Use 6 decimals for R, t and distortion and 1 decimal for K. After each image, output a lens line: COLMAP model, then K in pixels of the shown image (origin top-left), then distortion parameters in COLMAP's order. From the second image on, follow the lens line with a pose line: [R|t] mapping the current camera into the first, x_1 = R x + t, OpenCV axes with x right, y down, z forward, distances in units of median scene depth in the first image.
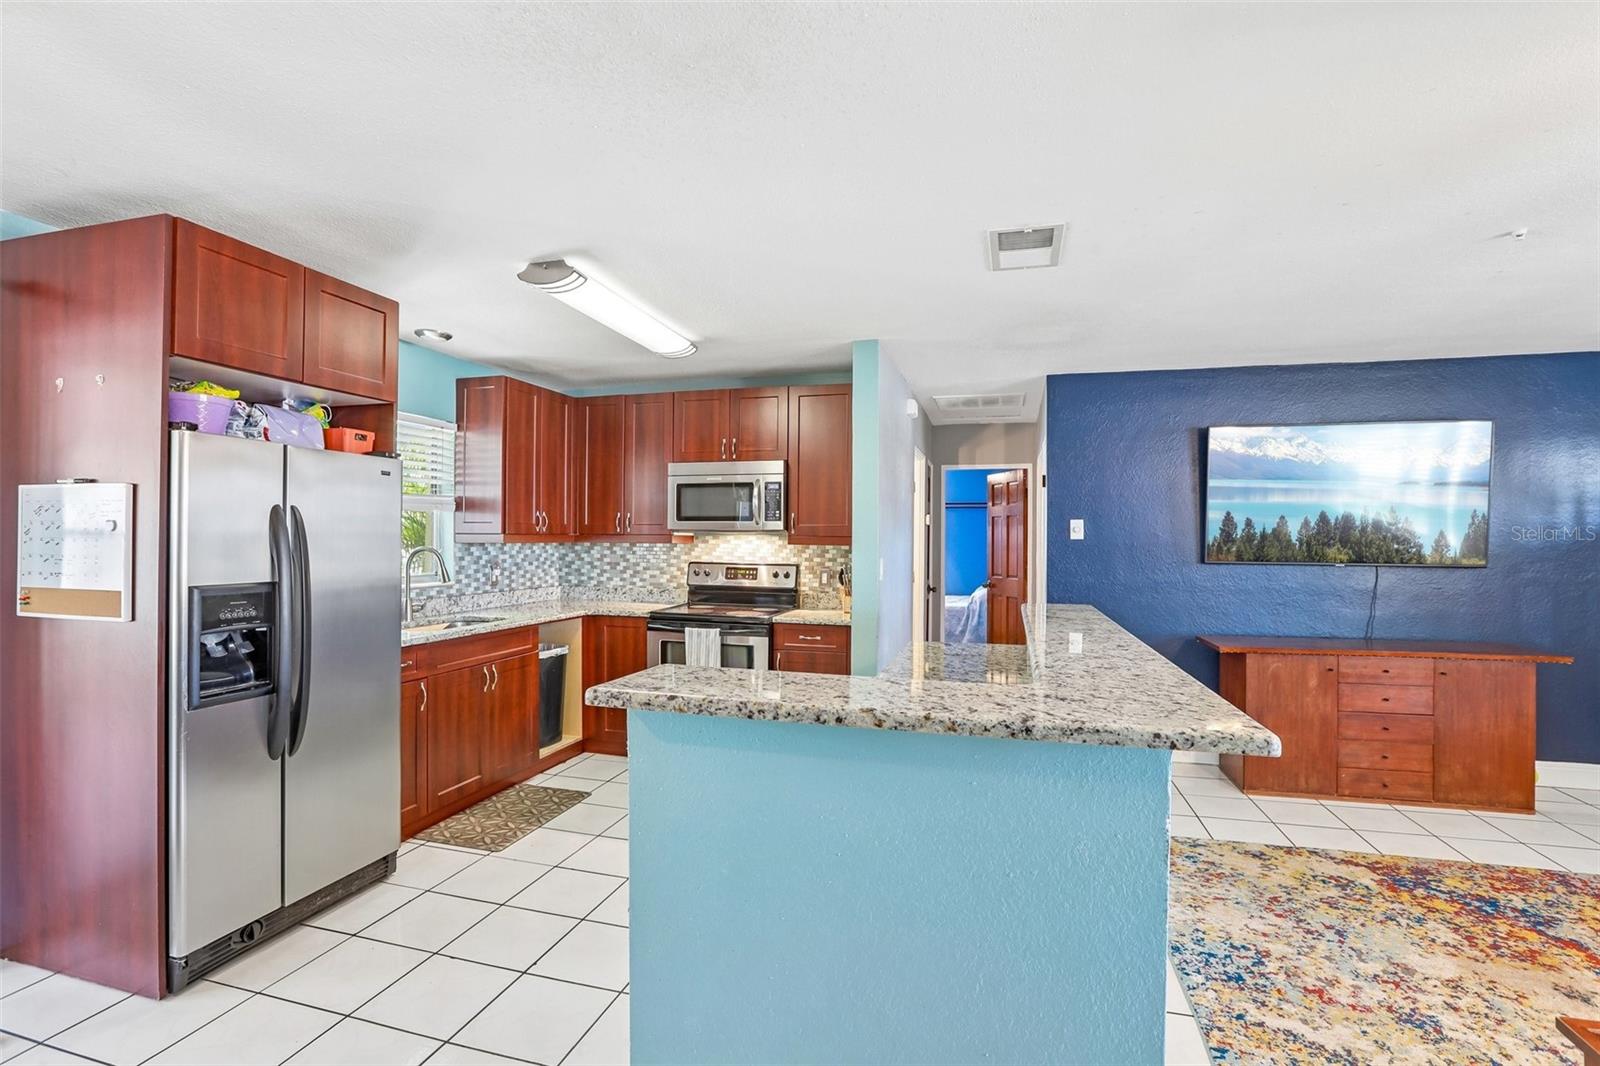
lens RADIAL K [[744.5, 0, 797.8], [0, 744.5, 526.3], [0, 0, 1]] dist [-0.048383, 0.015784]
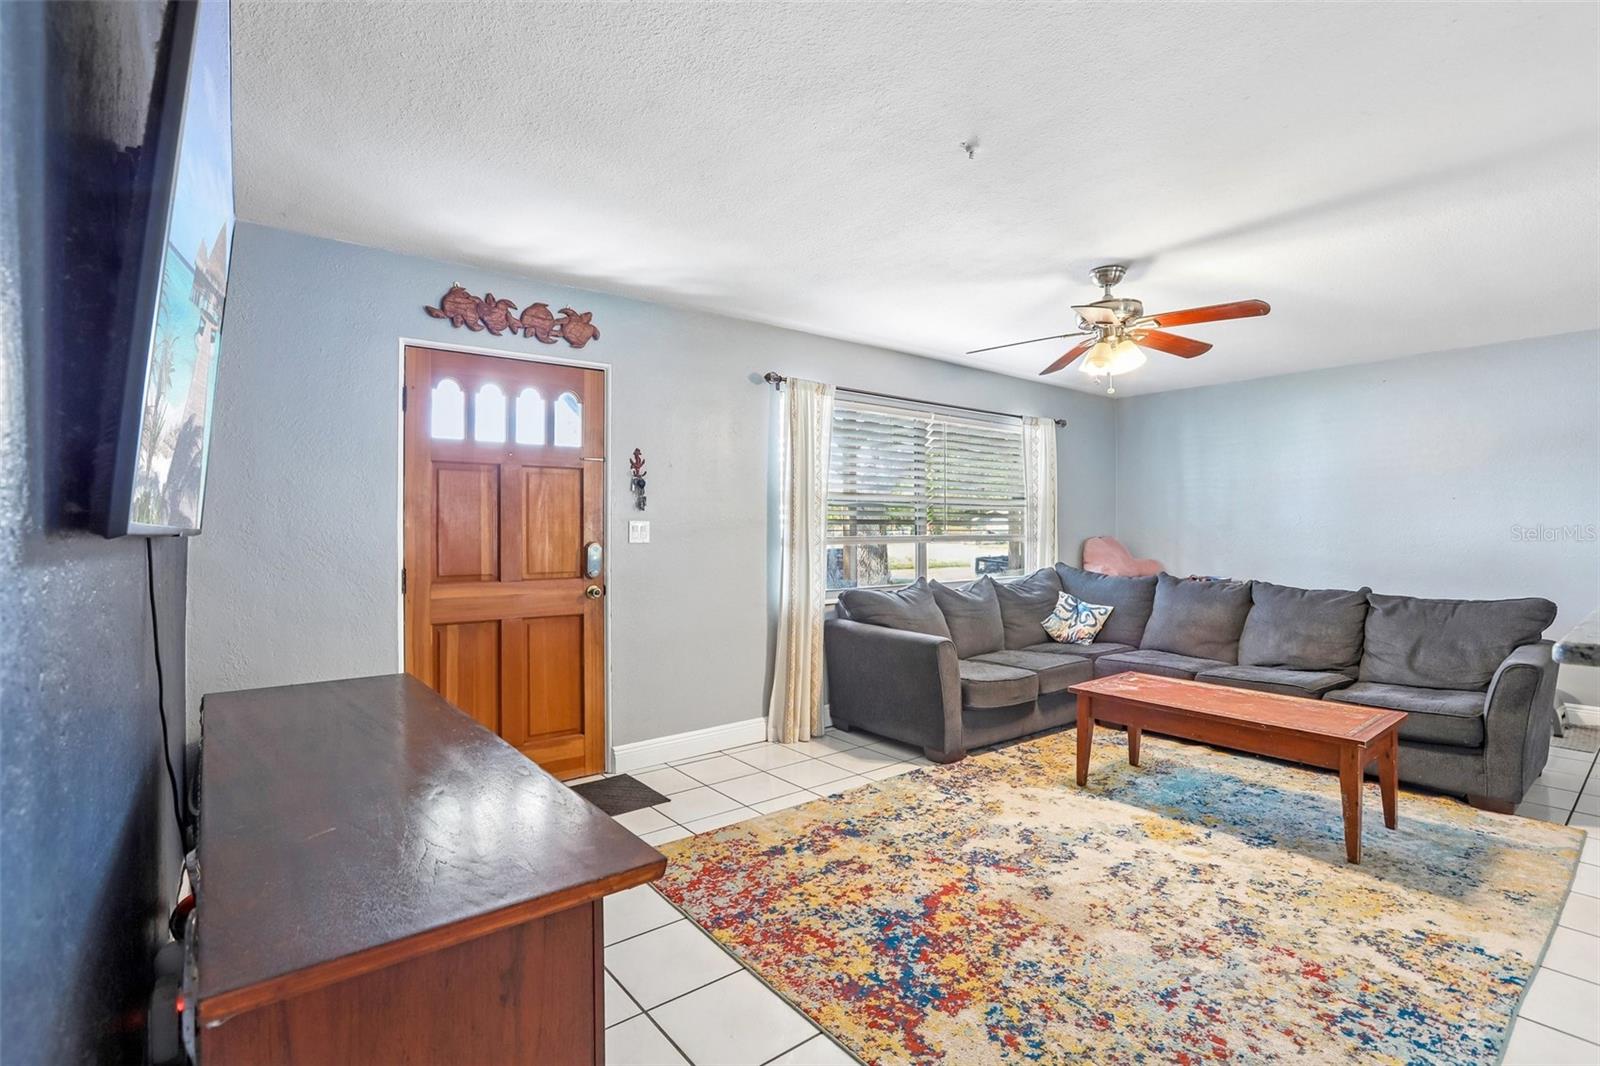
lens RADIAL K [[744.5, 0, 791.4], [0, 744.5, 520.2], [0, 0, 1]] dist [-0.048383, 0.015784]
pose [[-0.806543, 0.000079, 0.591176, 0.392064], [-0.013583, 0.999734, -0.018665, 0.051843], [-0.591020, -0.023083, -0.806327, 1.181699]]
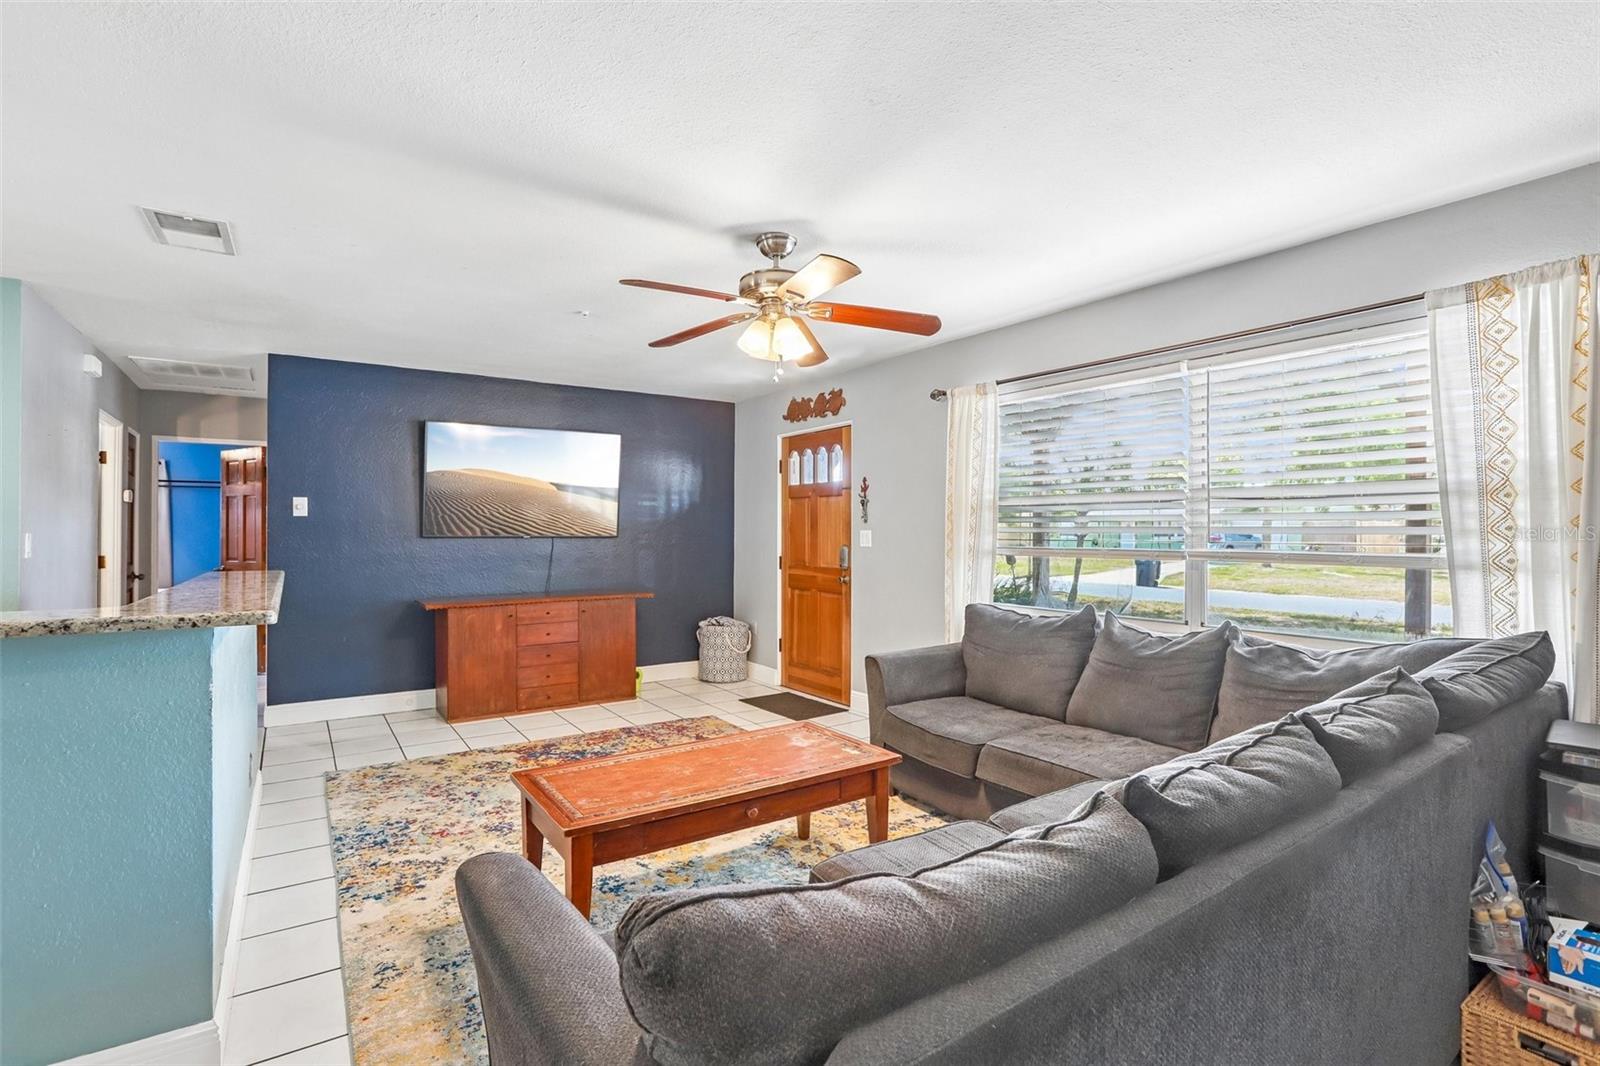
lens RADIAL K [[744.5, 0, 802.2], [0, 744.5, 530.3], [0, 0, 1]] dist [-0.048383, 0.015784]
pose [[0.638067, -0.005165, 0.769963, 0.045418], [-0.008223, 0.999875, 0.013522, 0.020975], [-0.769937, -0.014959, 0.637945, -0.235323]]
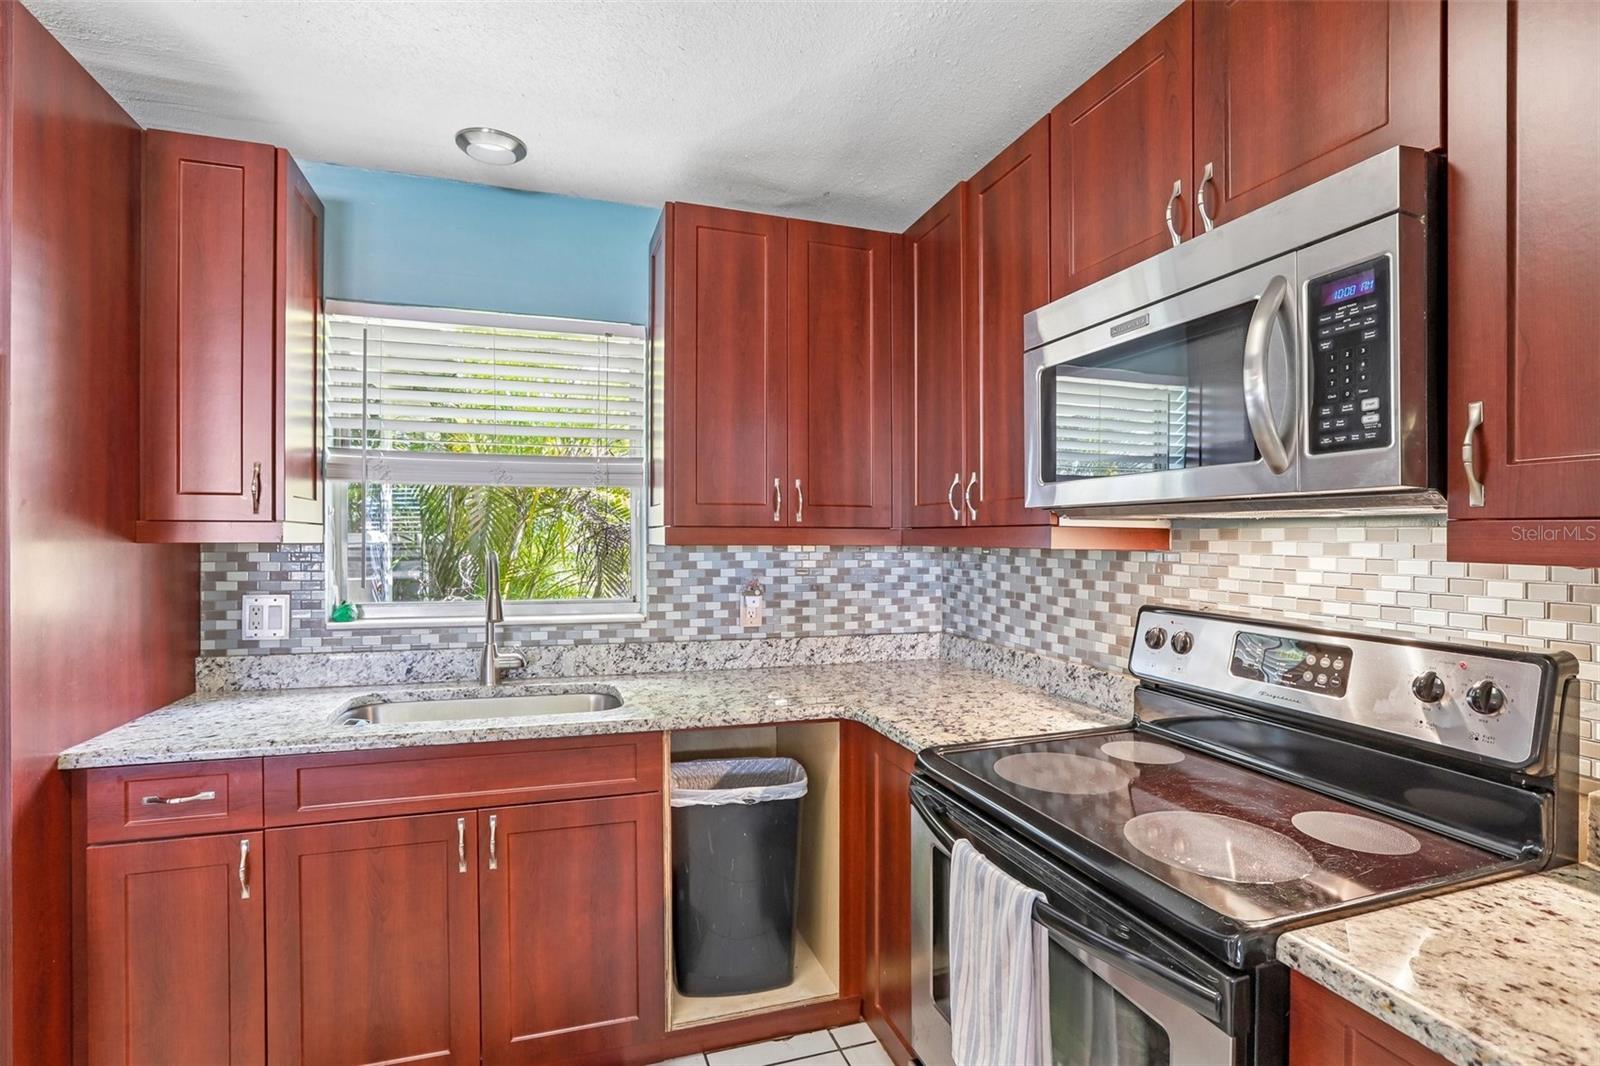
lens RADIAL K [[744.5, 0, 802.0], [0, 744.5, 543.2], [0, 0, 1]] dist [-0.048383, 0.015784]
pose [[0.568791, 0.003762, -0.822473, 0.054628], [0.009266, 0.999897, 0.010981, 0.017517], [0.822430, -0.013867, 0.568698, 0.848386]]
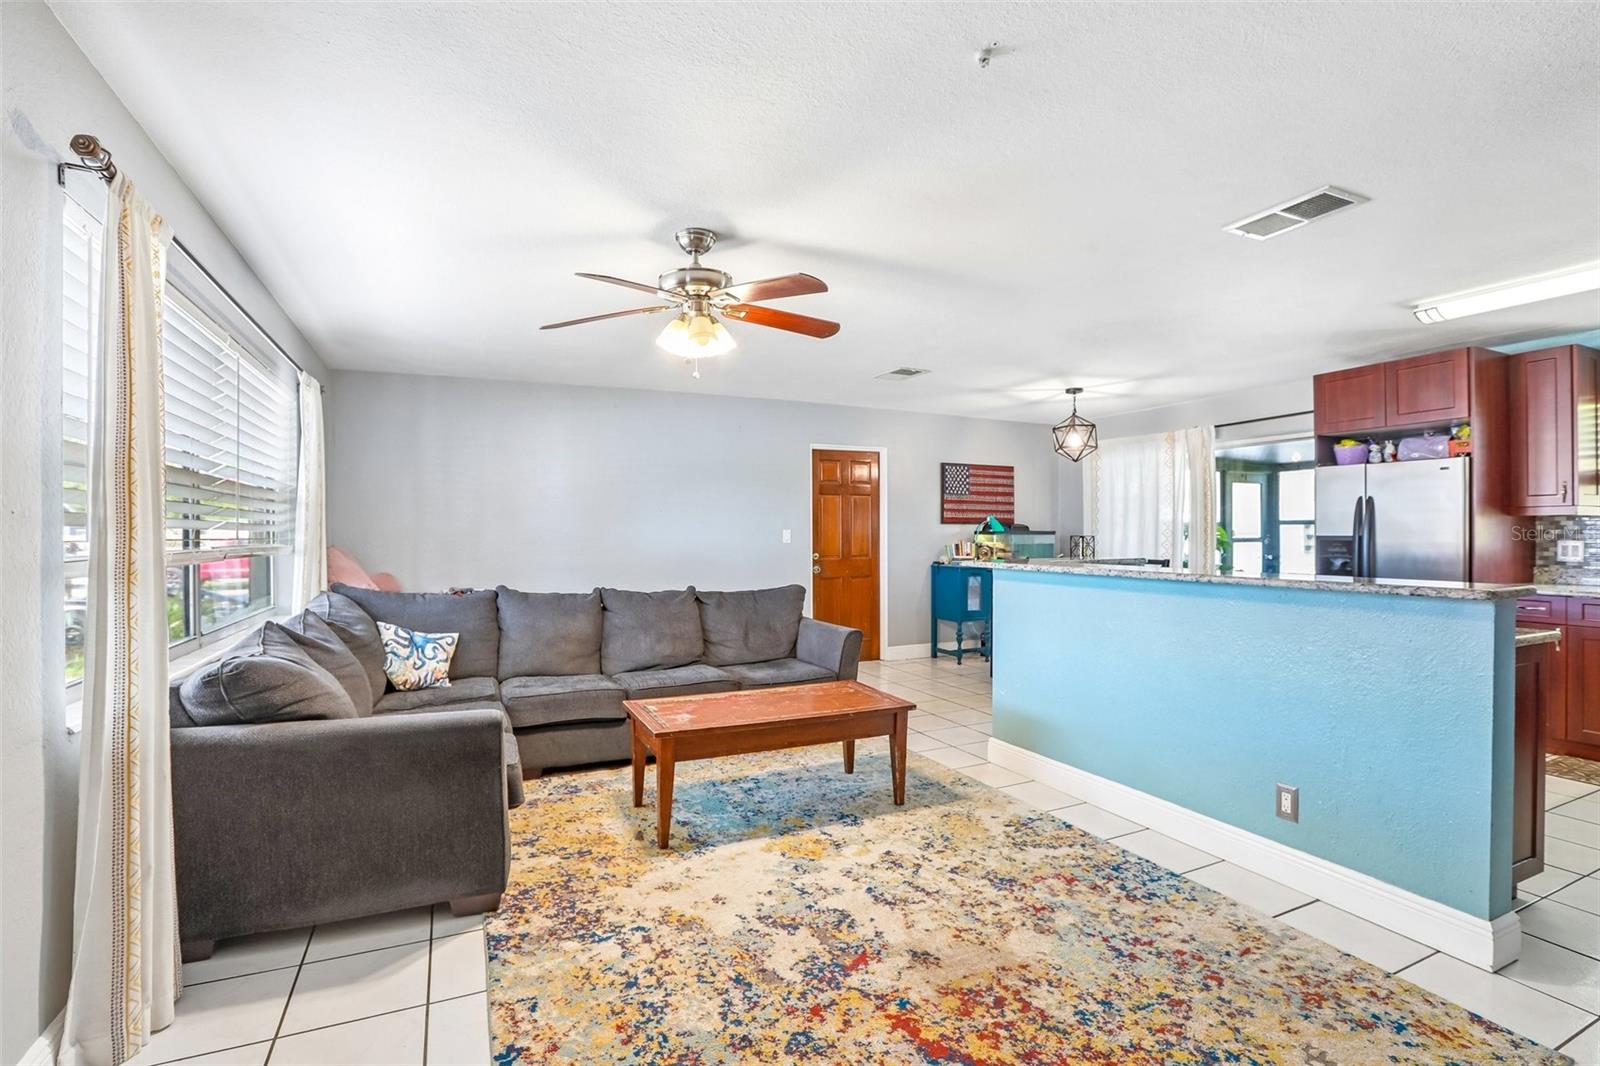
lens RADIAL K [[744.5, 0, 793.8], [0, 744.5, 530.9], [0, 0, 1]] dist [-0.048383, 0.015784]
pose [[-0.762101, -0.005304, -0.647437, 1.012477], [0.008617, 0.999795, -0.018335, 0.051271], [0.647401, -0.019552, -0.761899, 0.896998]]
